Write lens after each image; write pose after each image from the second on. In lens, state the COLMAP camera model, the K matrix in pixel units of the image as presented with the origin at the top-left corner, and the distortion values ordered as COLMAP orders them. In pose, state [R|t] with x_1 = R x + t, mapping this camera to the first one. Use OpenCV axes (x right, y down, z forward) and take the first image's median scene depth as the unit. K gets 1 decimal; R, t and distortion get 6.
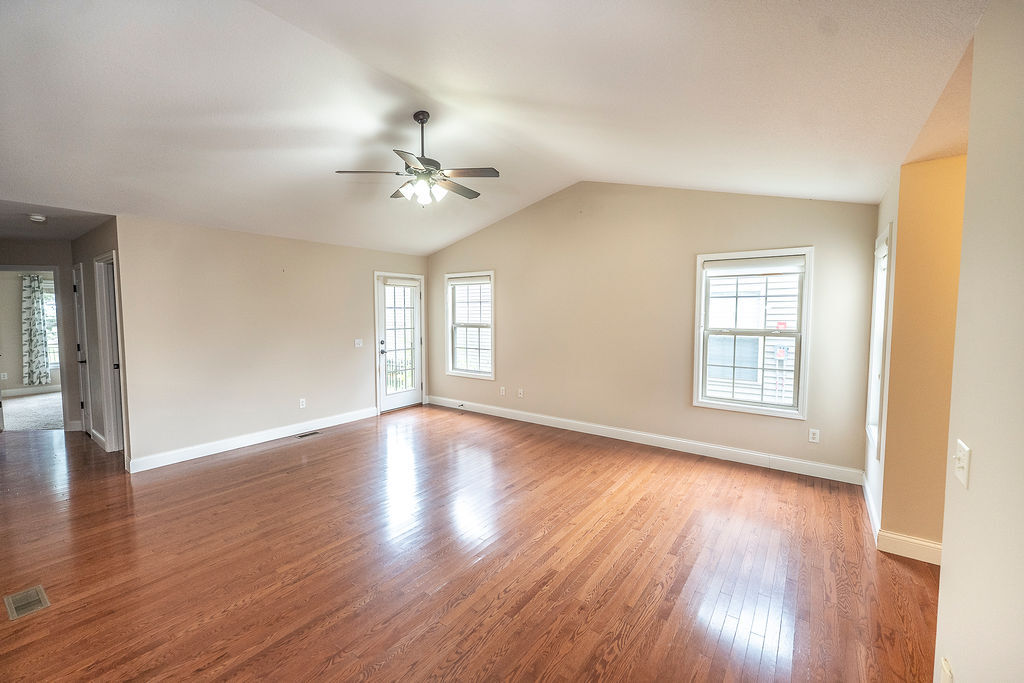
lens RADIAL K [[412.9, 0, 513.8], [0, 412.9, 337.6], [0, 0, 1]] dist [0.000118, -0.000803]
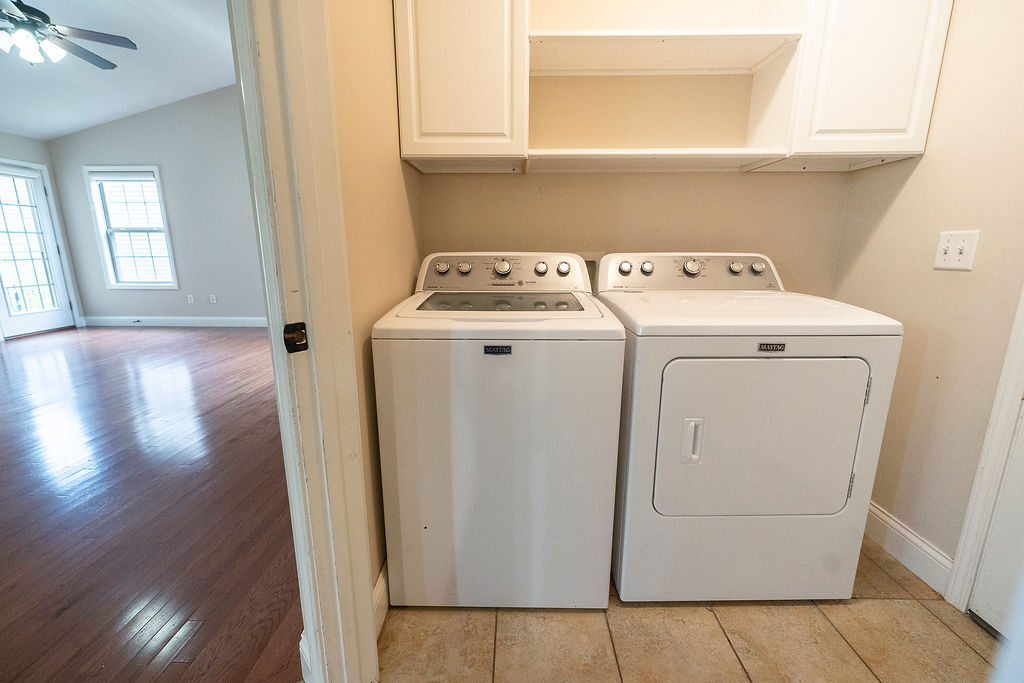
lens RADIAL K [[412.9, 0, 511.7], [0, 412.9, 336.6], [0, 0, 1]] dist [0.000118, -0.000803]
pose [[0.818605, -0.118695, 0.561958, 0.033955], [0.036952, 0.987270, 0.154700, 0.092183], [-0.573166, -0.105873, 0.812571, -0.212867]]
